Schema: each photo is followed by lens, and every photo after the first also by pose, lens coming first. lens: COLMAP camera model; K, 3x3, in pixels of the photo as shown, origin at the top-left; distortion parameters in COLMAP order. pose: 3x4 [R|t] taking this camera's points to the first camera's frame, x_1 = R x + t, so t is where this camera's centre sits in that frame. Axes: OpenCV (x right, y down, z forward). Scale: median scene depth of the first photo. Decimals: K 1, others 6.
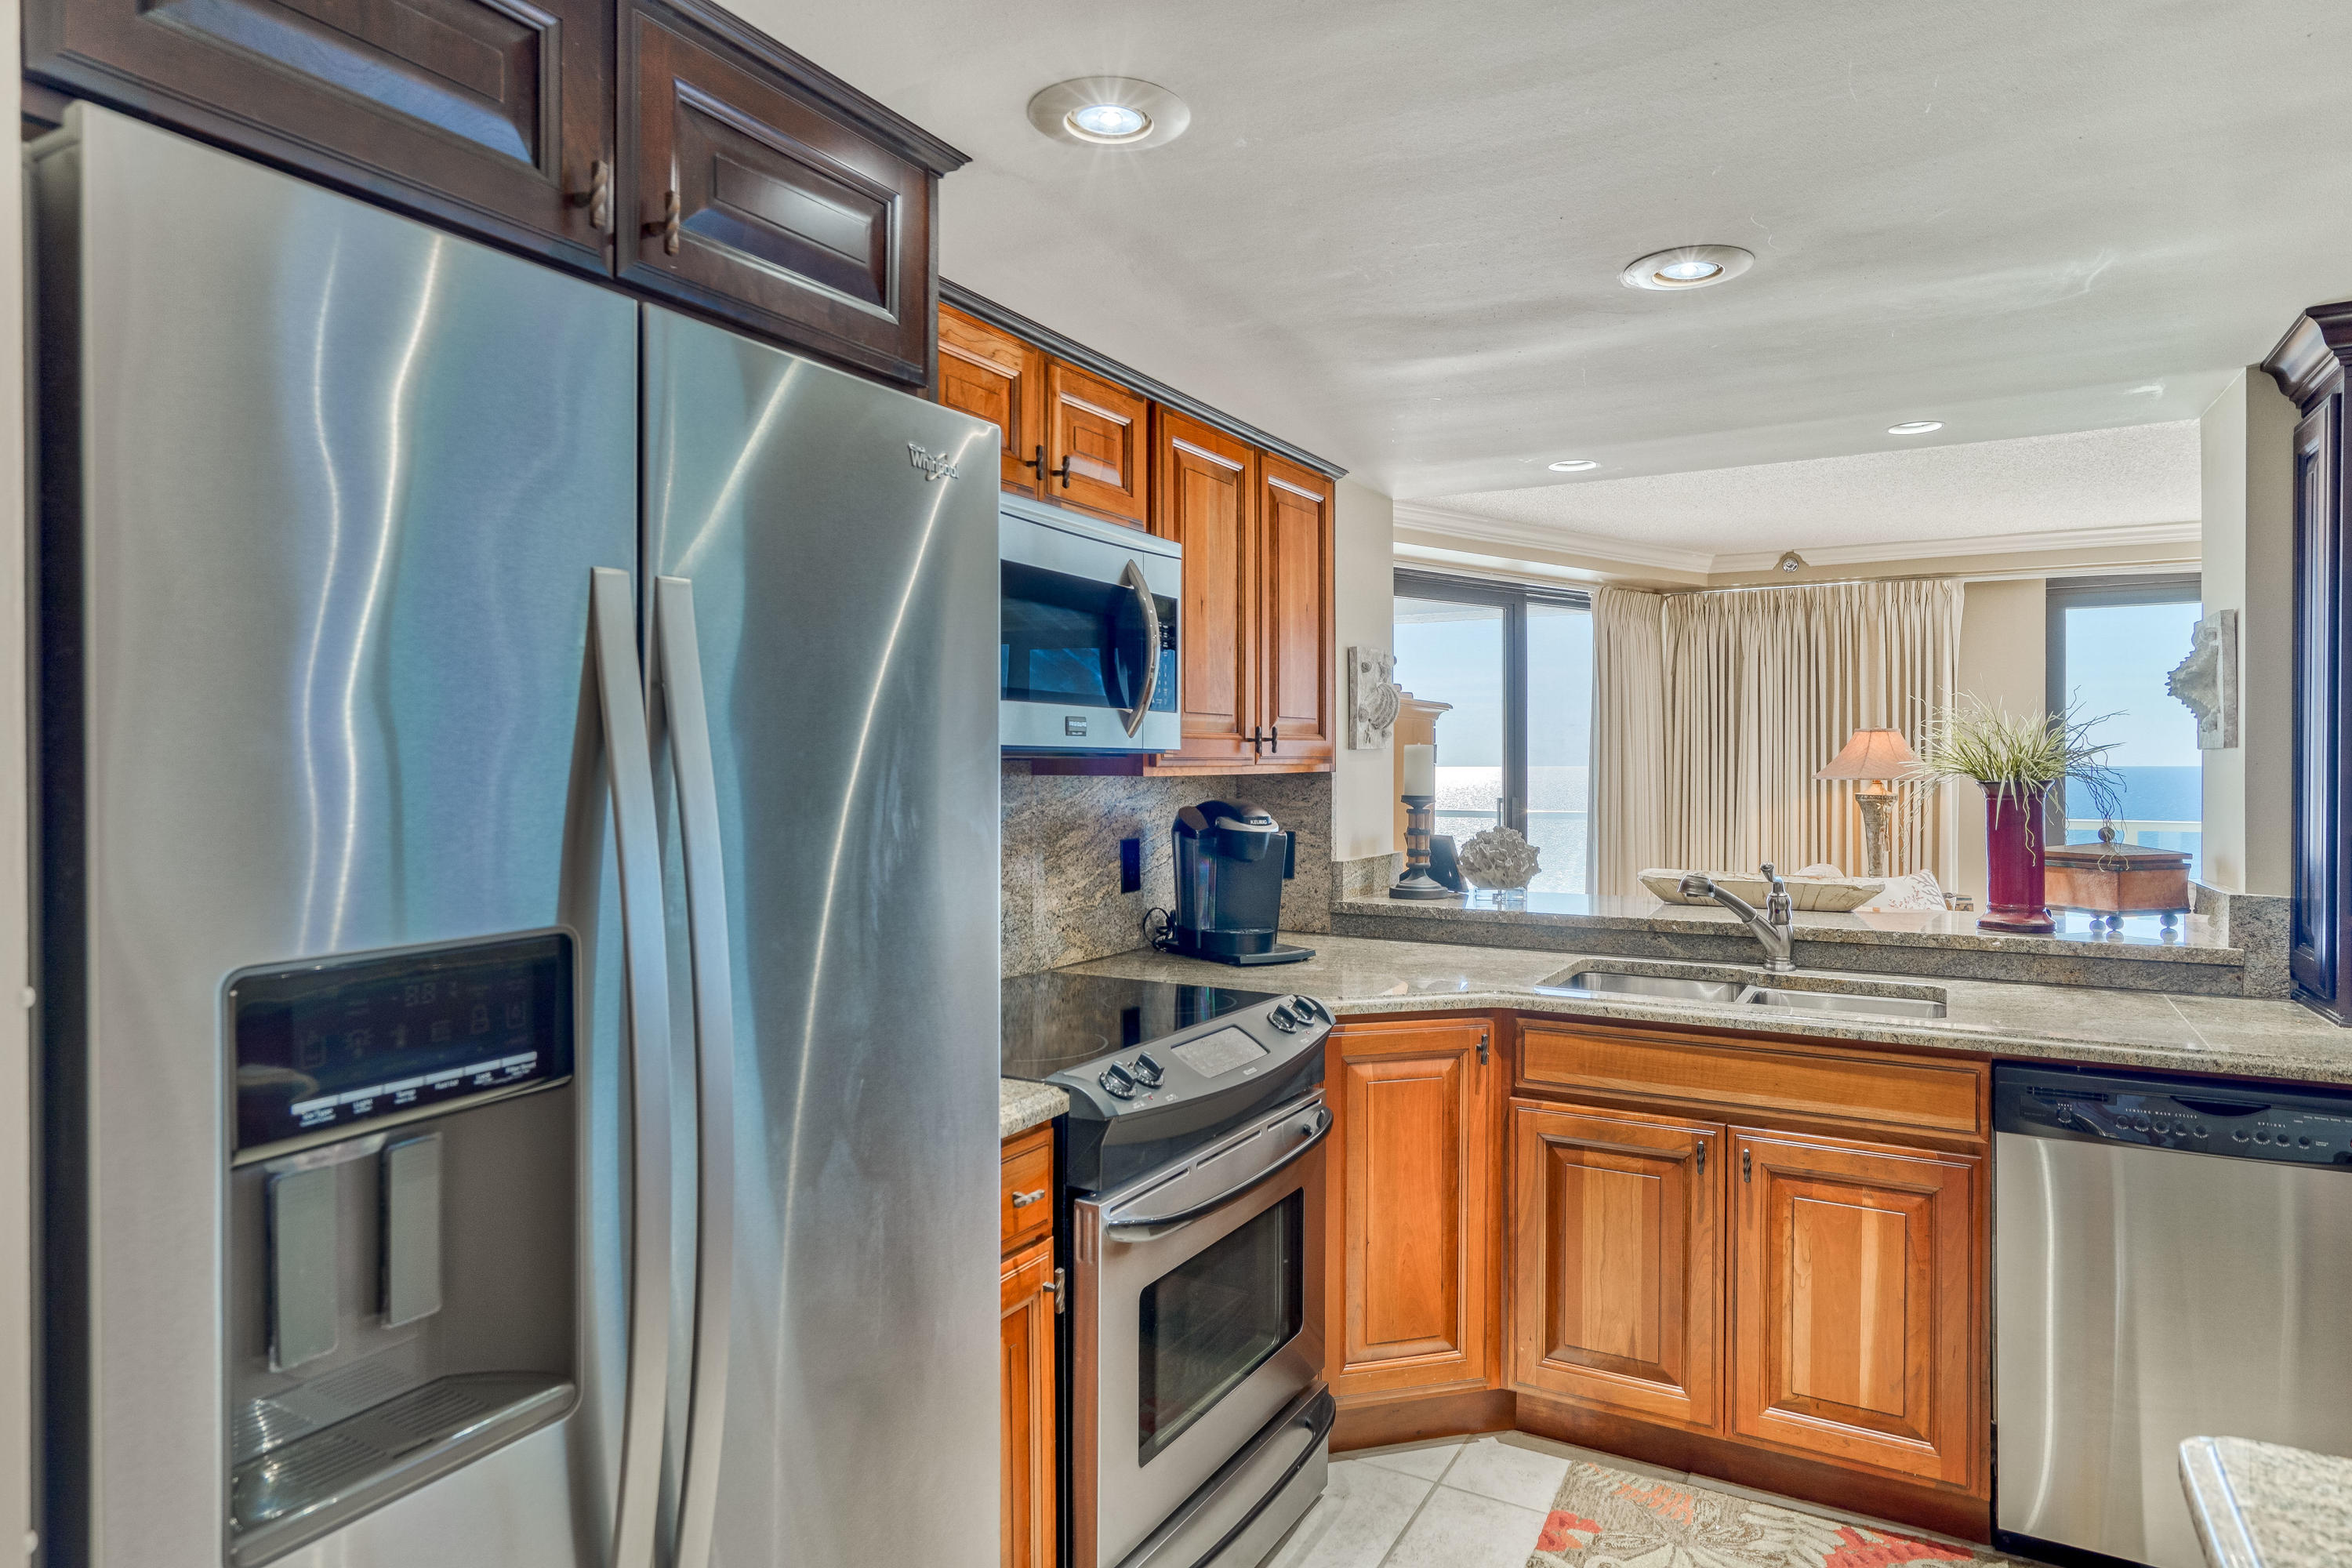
lens RADIAL K [[1357.1, 0, 1181.0], [0, 1357.1, 769.9], [0, 0, 1]] dist [-0.004098, 0.001990]
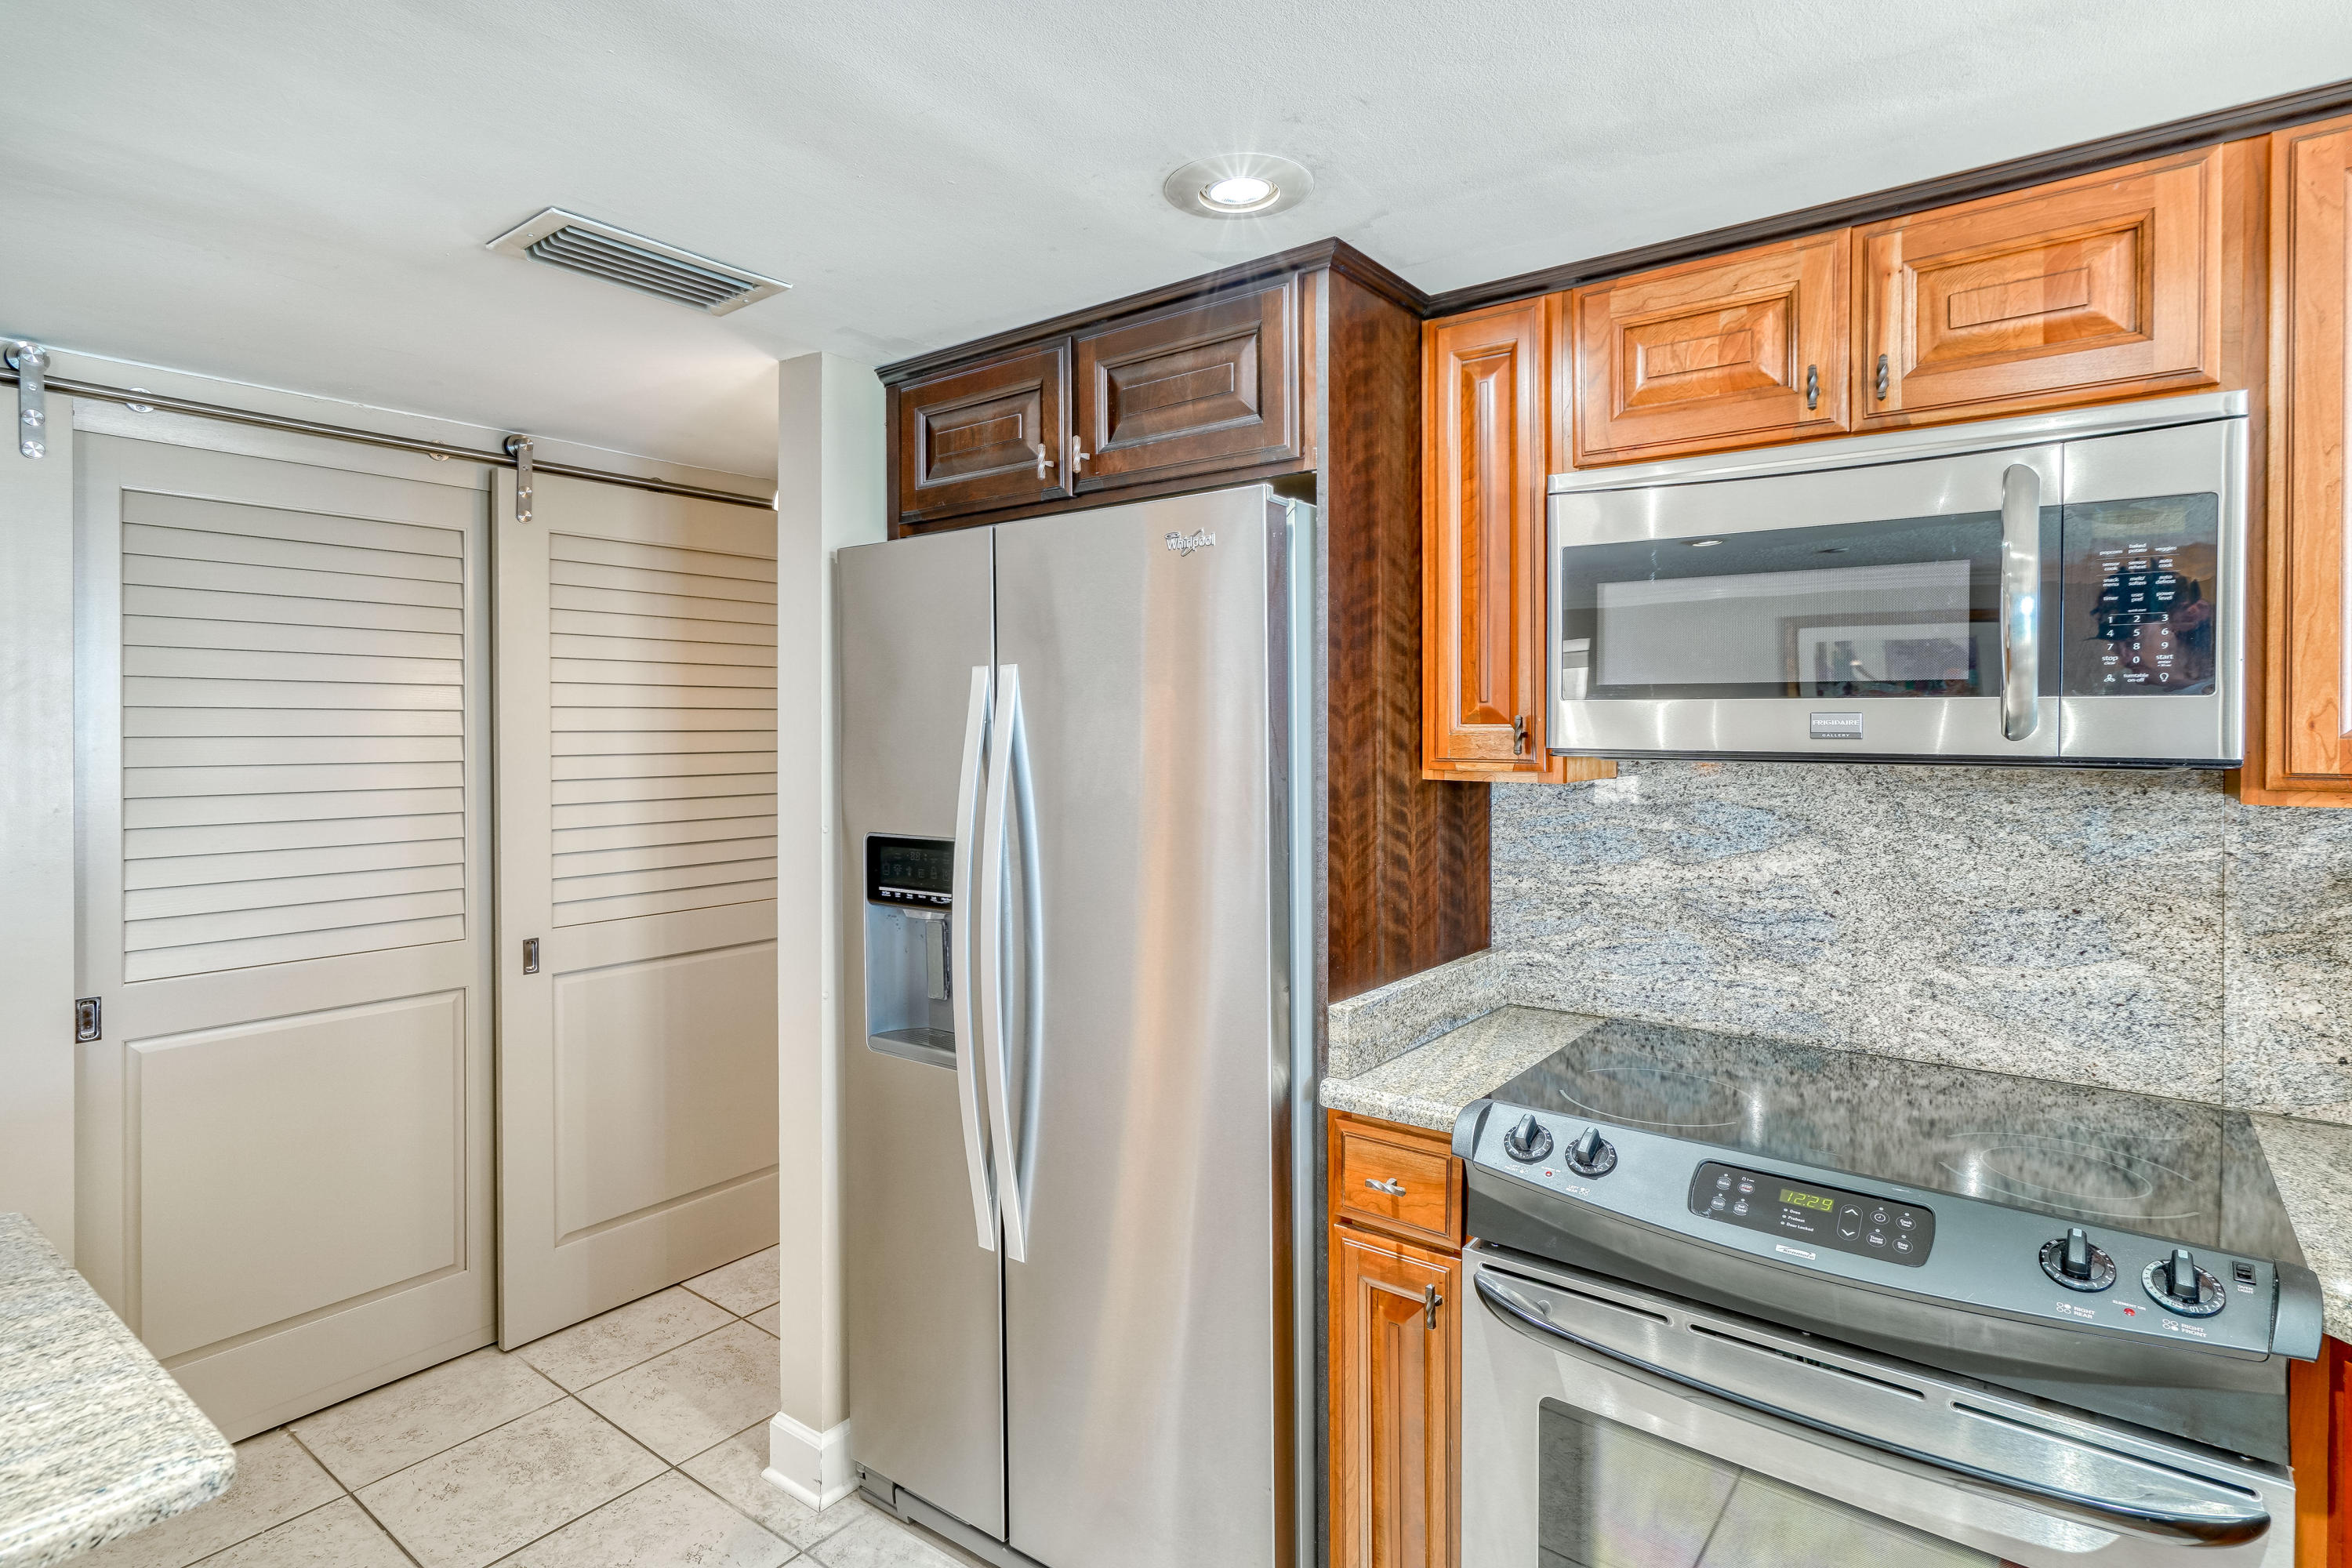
lens RADIAL K [[1179.3, 0, 1175.8], [0, 1179.3, 734.8], [0, 0, 1]] dist [0.002728, 0.000743]
pose [[-0.135624, 0.009842, -0.990712, 0.541652], [-0.007479, 0.999912, 0.010957, -0.027683], [0.990732, 0.008895, -0.135538, 0.641606]]
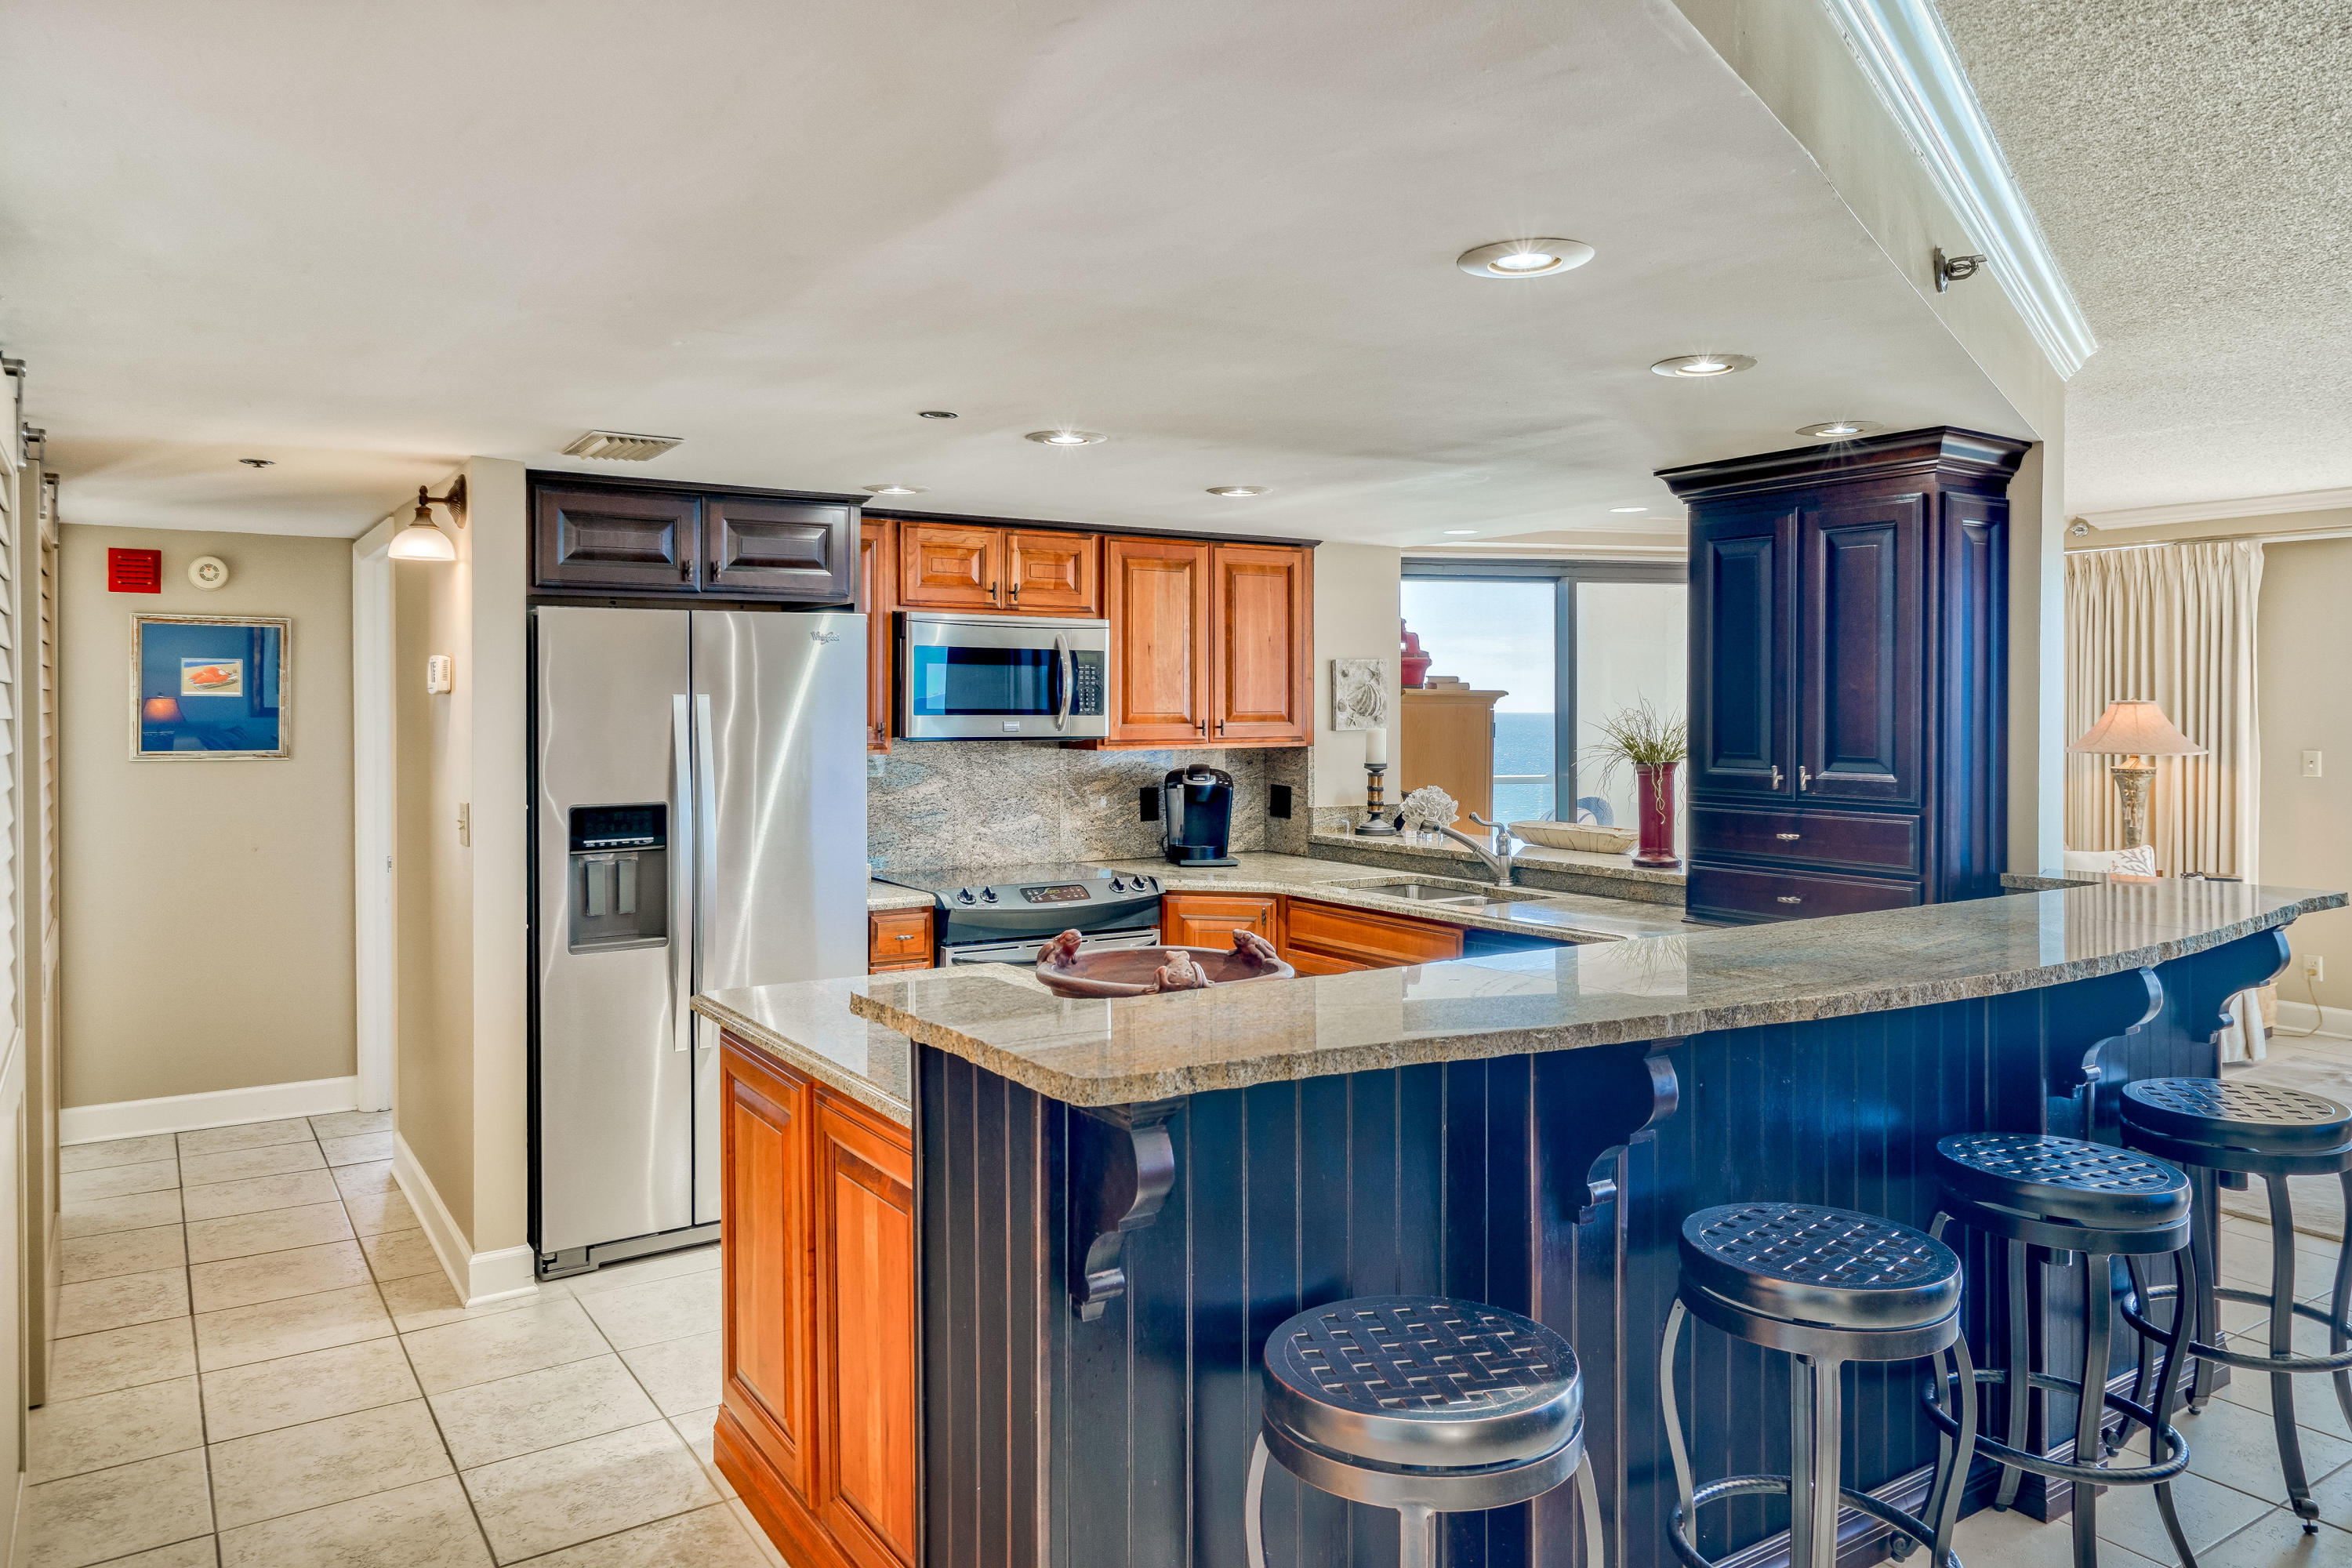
lens RADIAL K [[1617.6, 0, 1184.8], [0, 1617.6, 713.9], [0, 0, 1]] dist [0.006873, -0.002038]
pose [[0.895676, 0.005712, -0.444670, 1.027854], [-0.005429, 0.999983, 0.001910, -0.048473], [0.444674, 0.000703, 0.895692, -0.836538]]
